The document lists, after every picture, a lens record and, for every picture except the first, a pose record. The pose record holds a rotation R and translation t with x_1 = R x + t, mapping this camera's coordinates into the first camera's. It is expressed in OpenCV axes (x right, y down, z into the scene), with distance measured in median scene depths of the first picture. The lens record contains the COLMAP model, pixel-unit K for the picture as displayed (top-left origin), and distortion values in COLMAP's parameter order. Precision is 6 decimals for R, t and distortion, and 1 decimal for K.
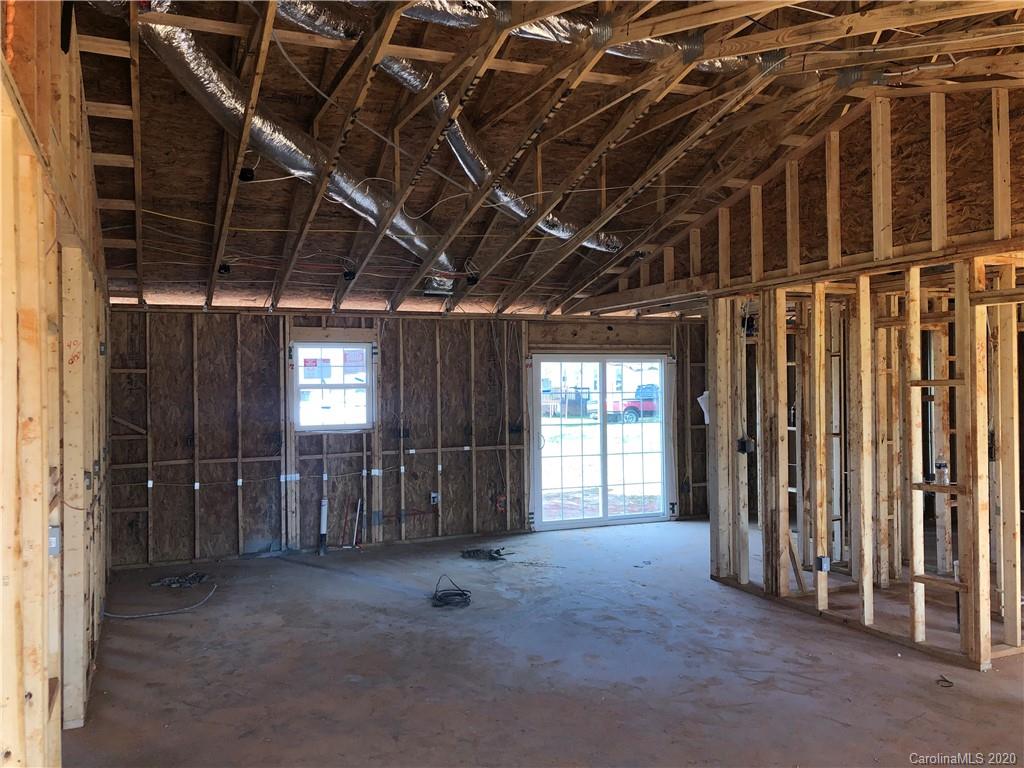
lens RADIAL K [[840.3, 0, 496.3], [0, 840.3, 388.7], [0, 0, 1]] dist [0.007135, -0.014759]
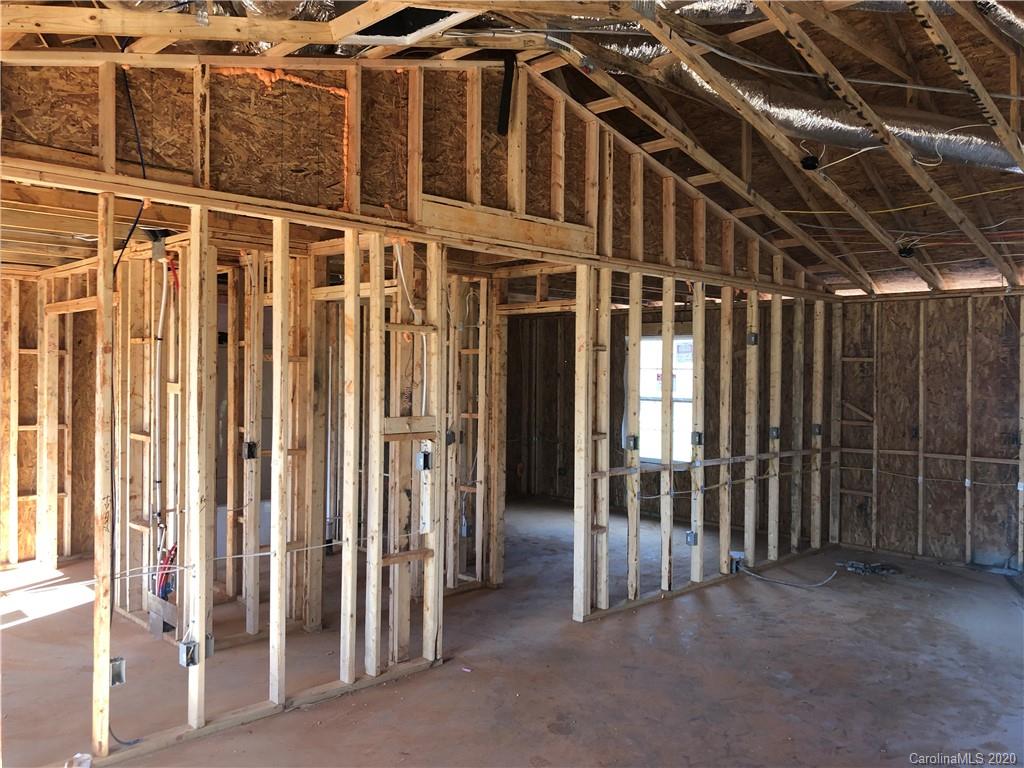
lens RADIAL K [[845.7, 0, 512.0], [0, 845.7, 384.0], [0, 0, 1]] dist [0.040077, -0.063338]
pose [[0.346071, 0.029433, -0.937746, 0.400280], [-0.026473, 0.999416, 0.021599, -0.002238], [0.937835, 0.017350, 0.346648, 0.230852]]
